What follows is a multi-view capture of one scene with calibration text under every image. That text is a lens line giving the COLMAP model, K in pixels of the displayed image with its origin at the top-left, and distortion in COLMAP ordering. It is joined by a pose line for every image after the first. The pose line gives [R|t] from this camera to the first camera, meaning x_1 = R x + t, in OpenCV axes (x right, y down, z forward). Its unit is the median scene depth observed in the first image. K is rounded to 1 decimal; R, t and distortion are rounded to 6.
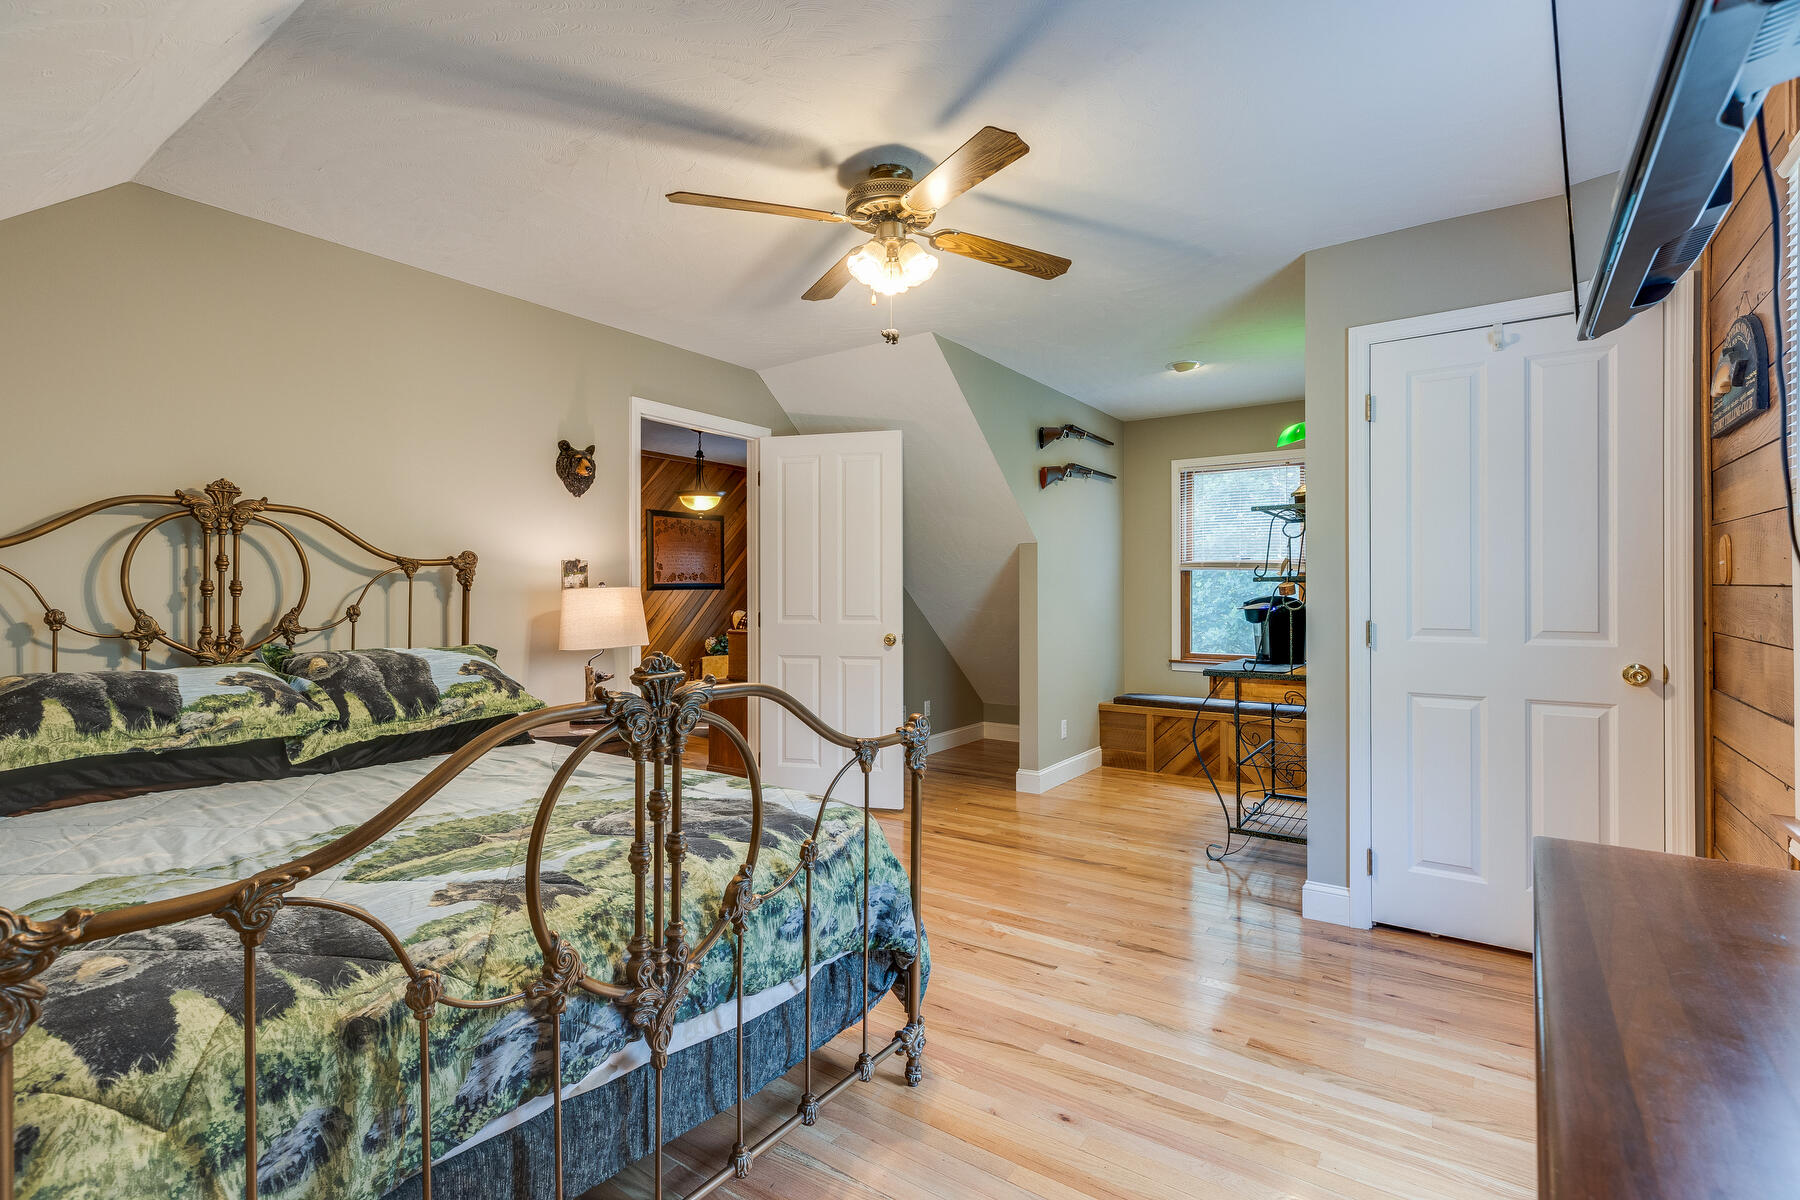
lens RADIAL K [[824.9, 0, 899.6], [0, 824.9, 599.9], [0, 0, 1]] dist [0.009521, -0.000353]
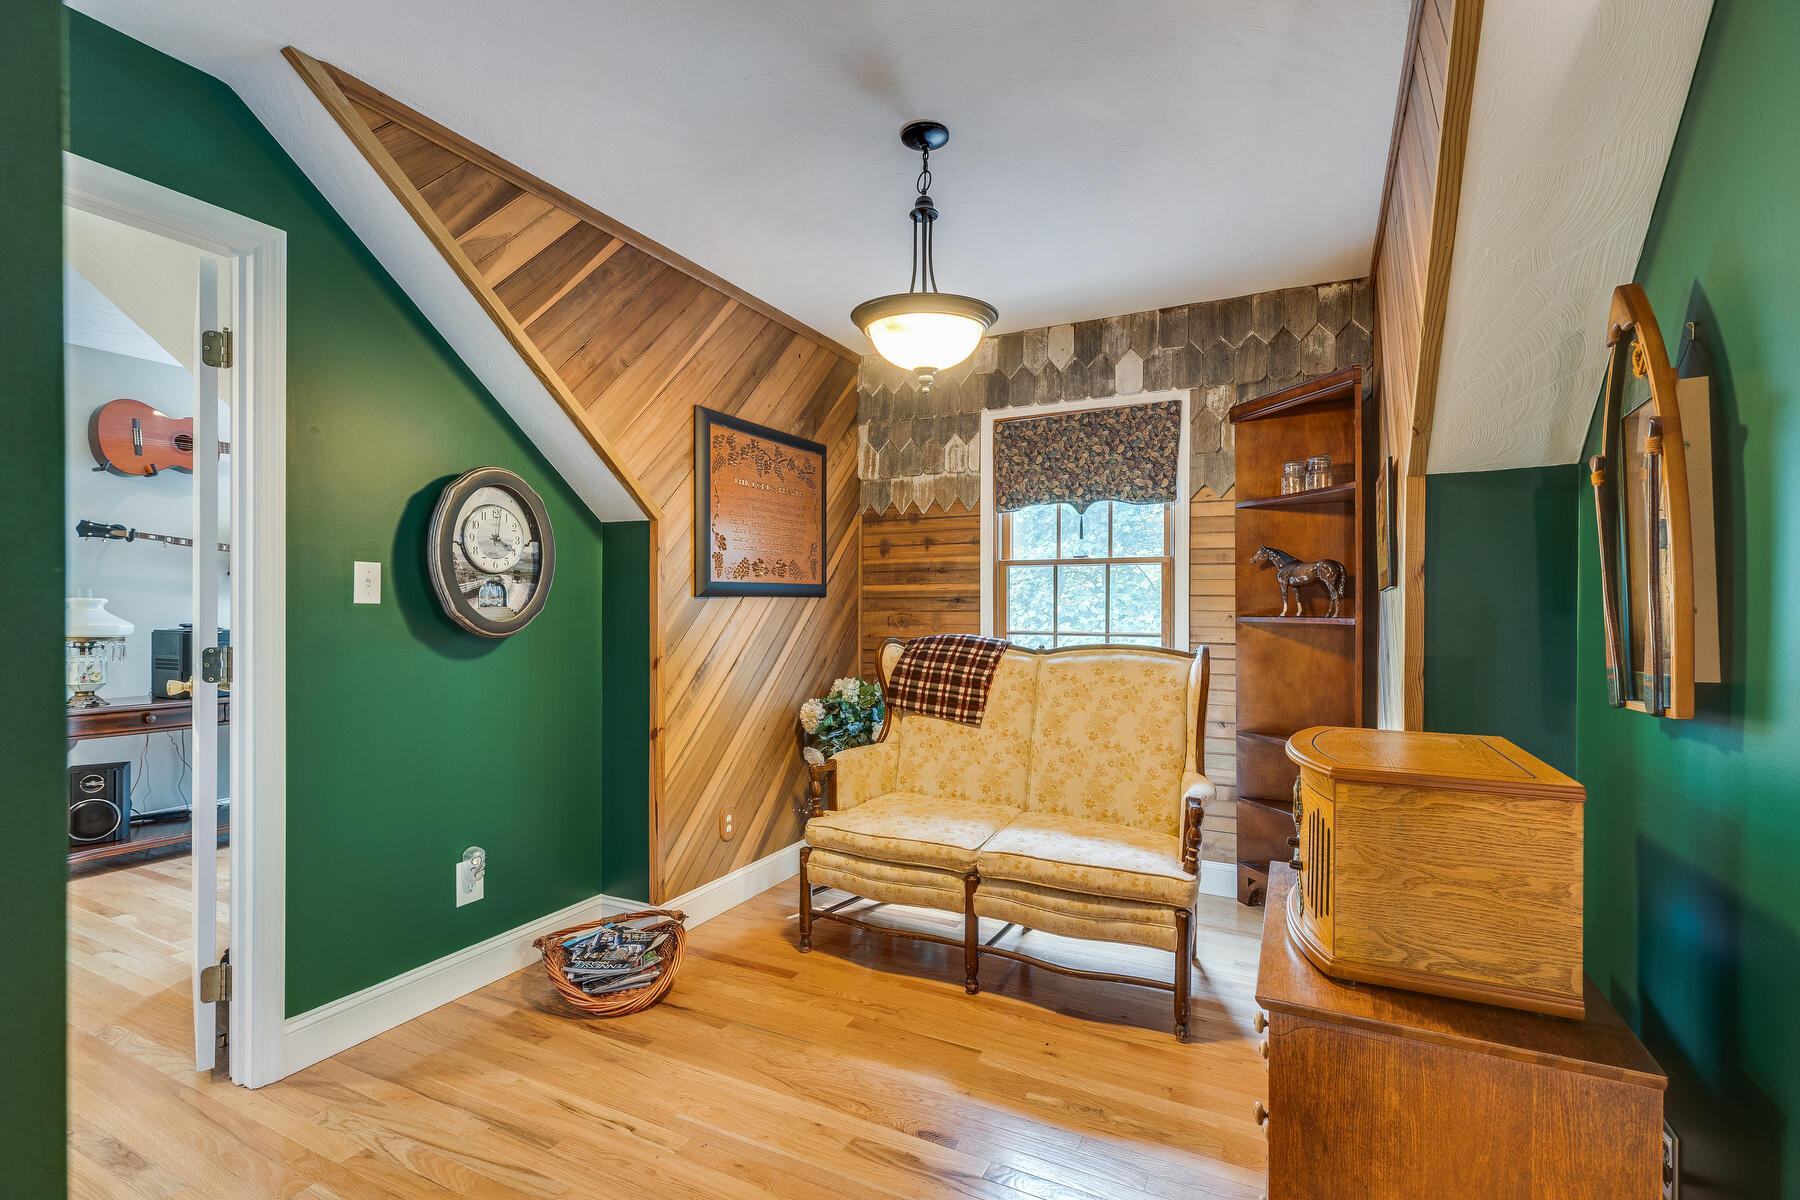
lens RADIAL K [[824.9, 0, 901.9], [0, 824.9, 602.5], [0, 0, 1]] dist [0.009521, -0.000353]
pose [[0.988900, 0.007775, 0.148382, -0.250748], [-0.006350, 0.999929, -0.010075, -0.005380], [-0.148450, 0.009021, 0.988879, 0.540321]]
